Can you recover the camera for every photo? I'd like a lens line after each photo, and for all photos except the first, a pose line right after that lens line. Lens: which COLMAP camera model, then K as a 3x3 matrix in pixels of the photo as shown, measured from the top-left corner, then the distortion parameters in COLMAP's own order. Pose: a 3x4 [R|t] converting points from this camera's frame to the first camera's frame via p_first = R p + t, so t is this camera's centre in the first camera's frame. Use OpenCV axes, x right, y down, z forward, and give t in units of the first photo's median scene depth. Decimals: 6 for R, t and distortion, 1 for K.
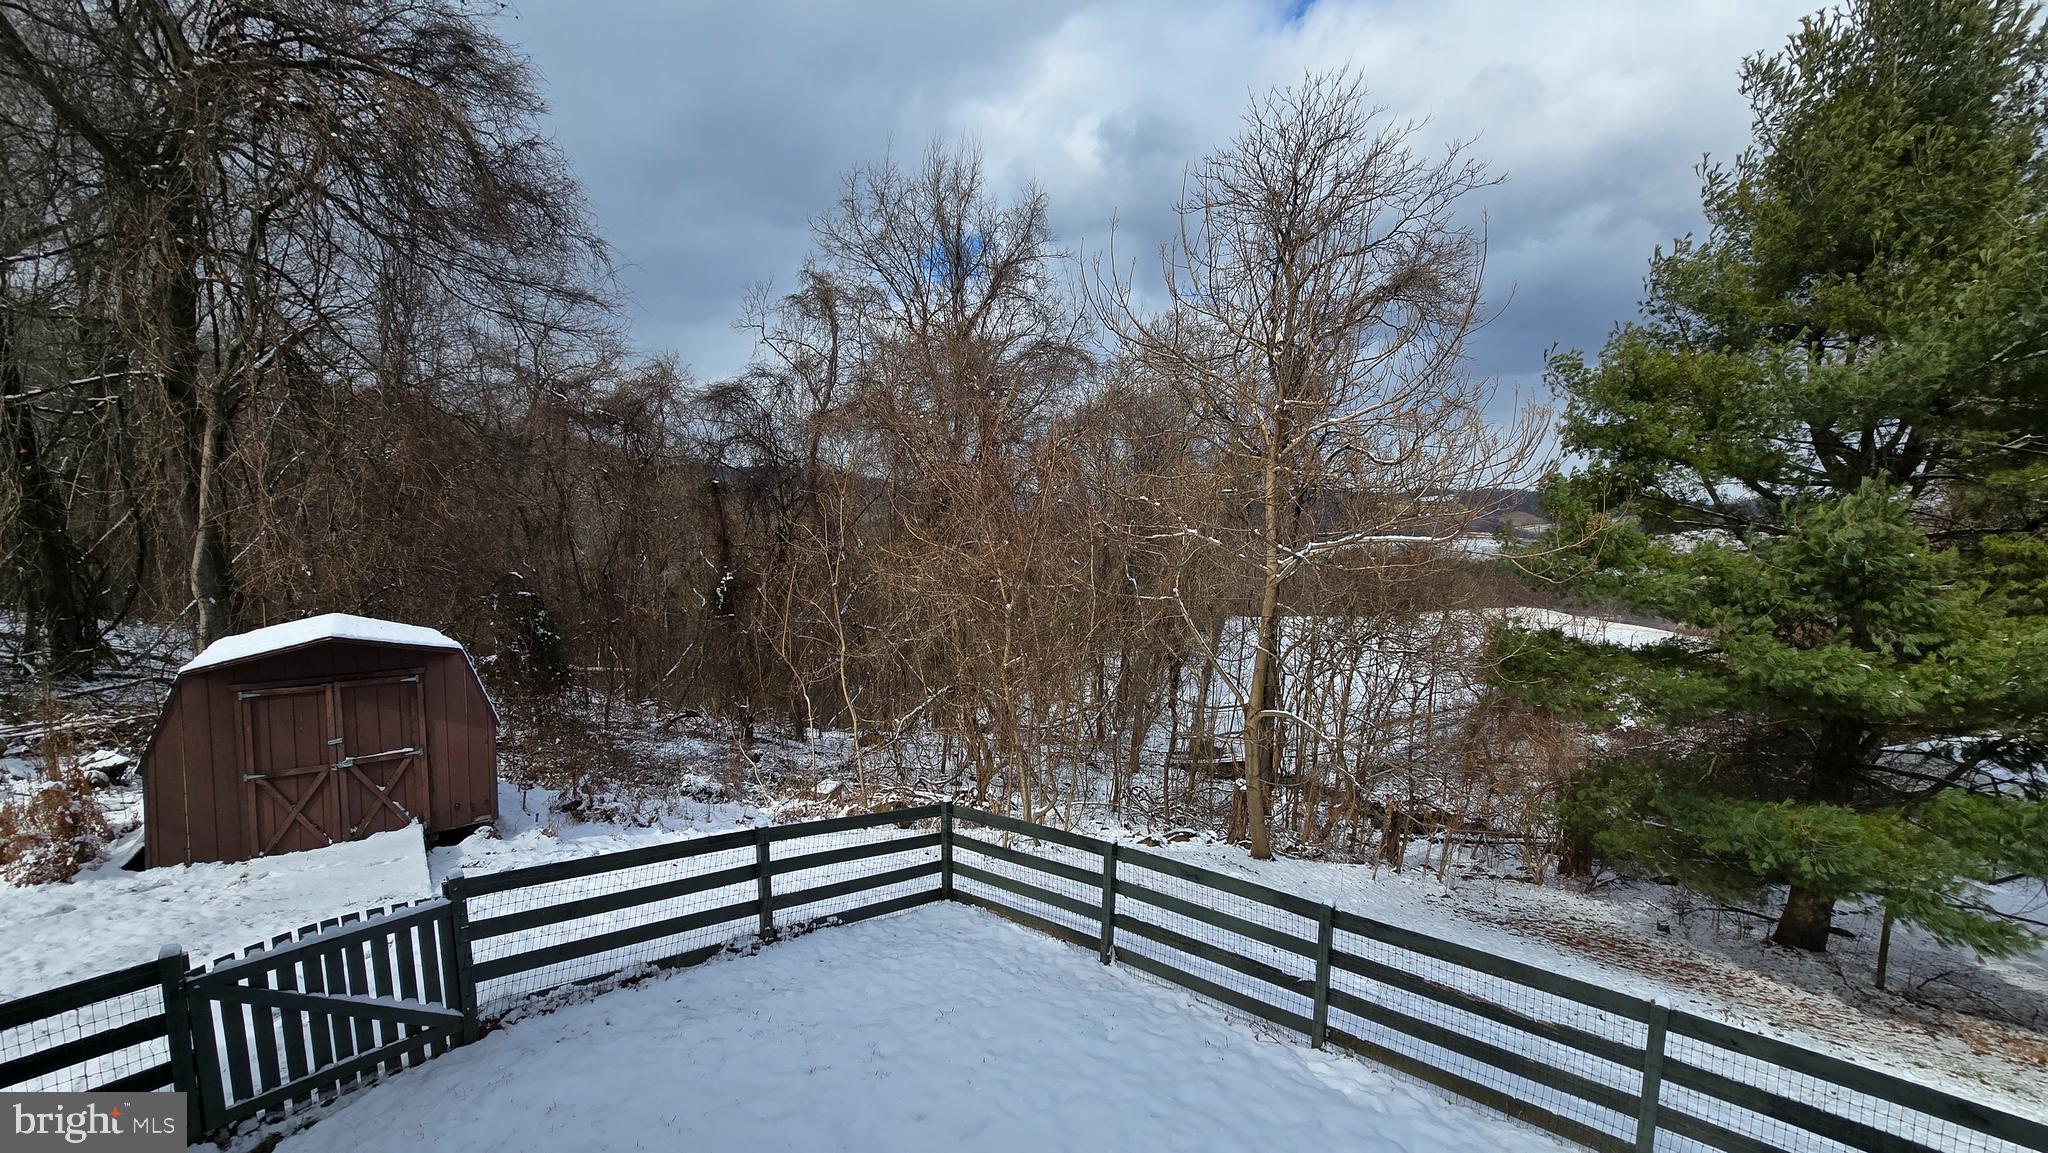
lens RADIAL K [[835.6, 0, 1015.6], [0, 835.6, 591.5], [0, 0, 1]] dist [-0.001029, 0.000127]
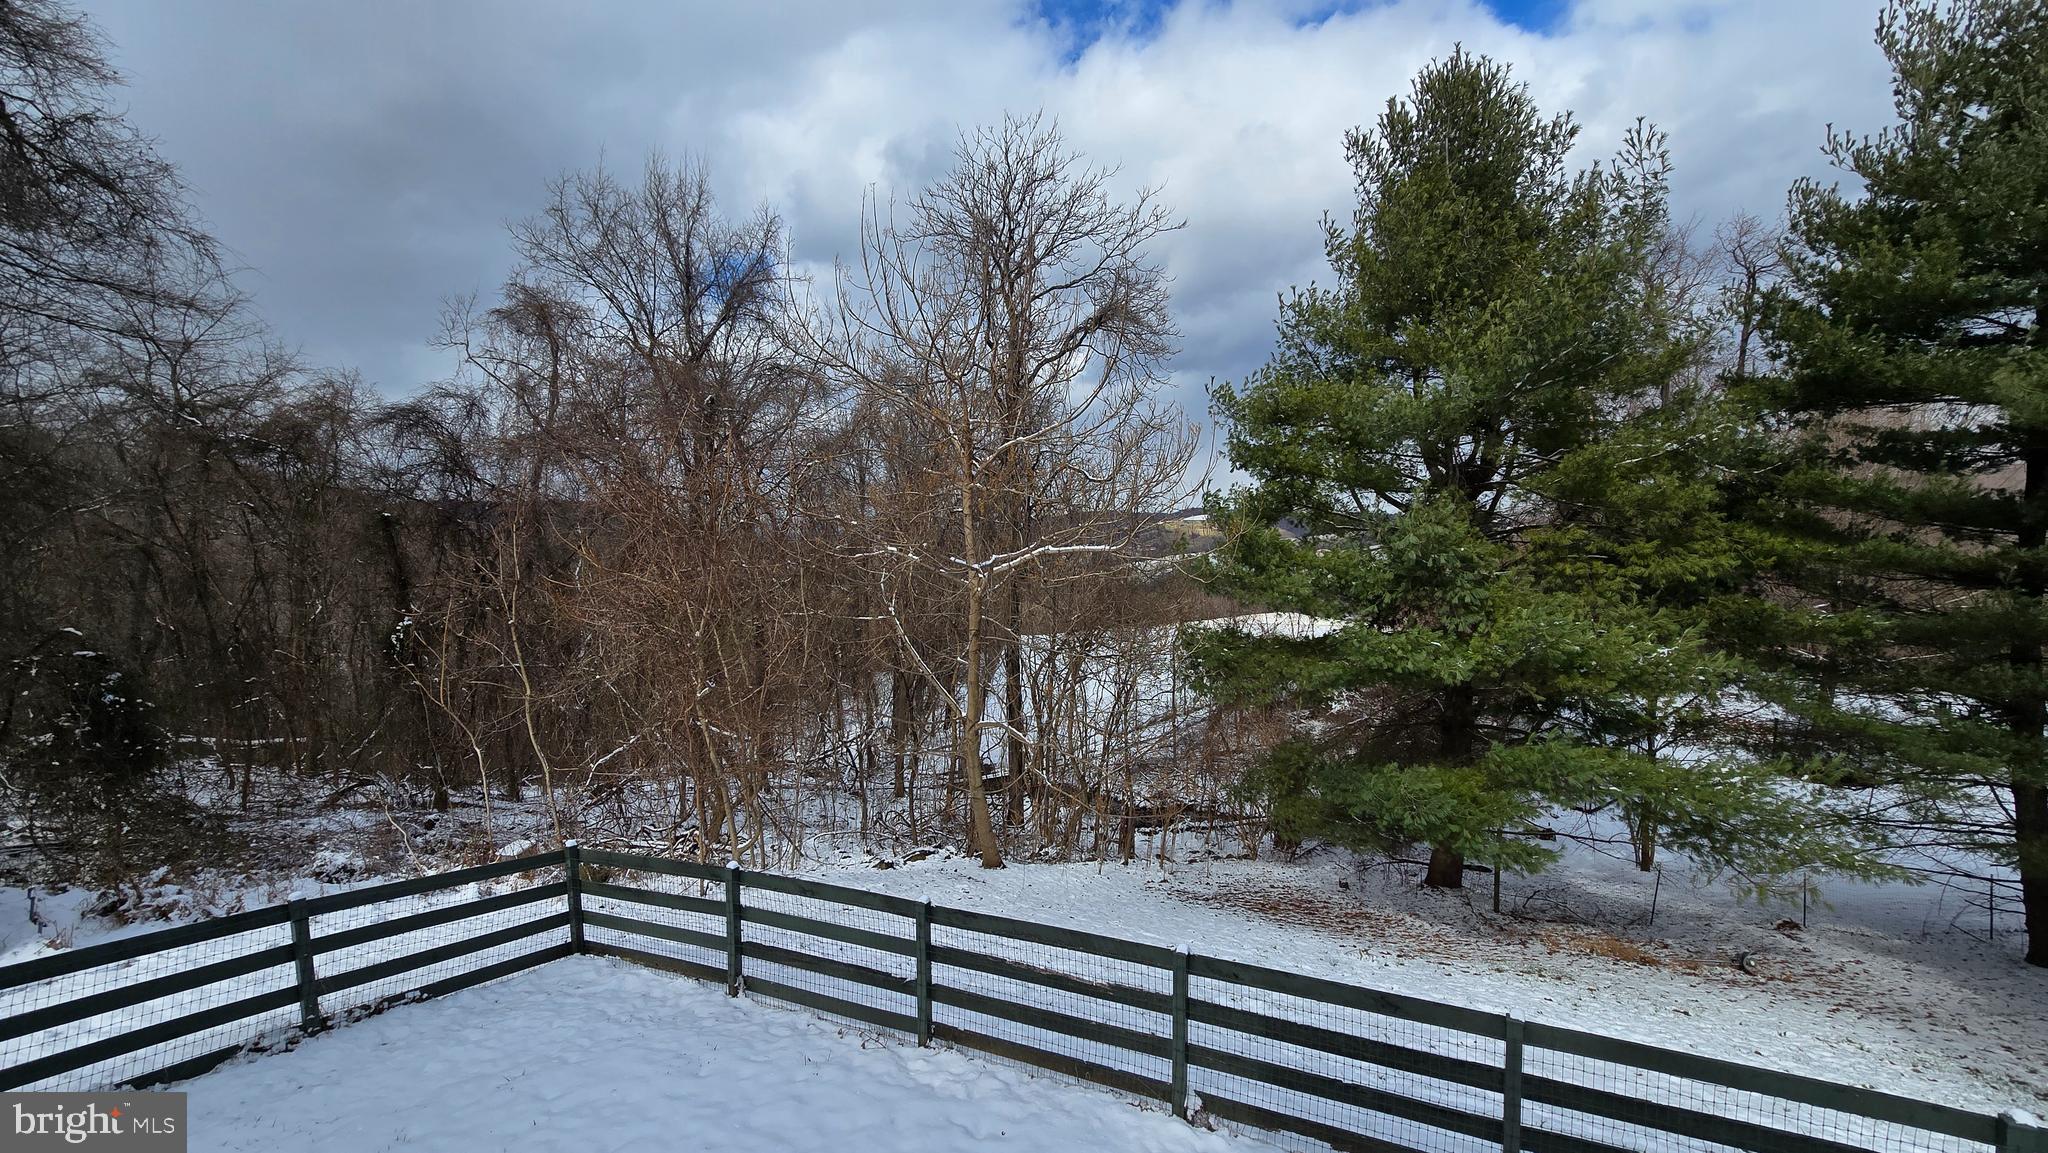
lens RADIAL K [[835.6, 0, 1059.4], [0, 835.6, 592.1], [0, 0, 1]] dist [-0.001029, 0.000127]
pose [[0.970496, -0.047357, 0.236420, 0.162681], [0.054818, 0.998181, -0.025081, 0.015140], [-0.234802, 0.037301, 0.971327, -0.025950]]
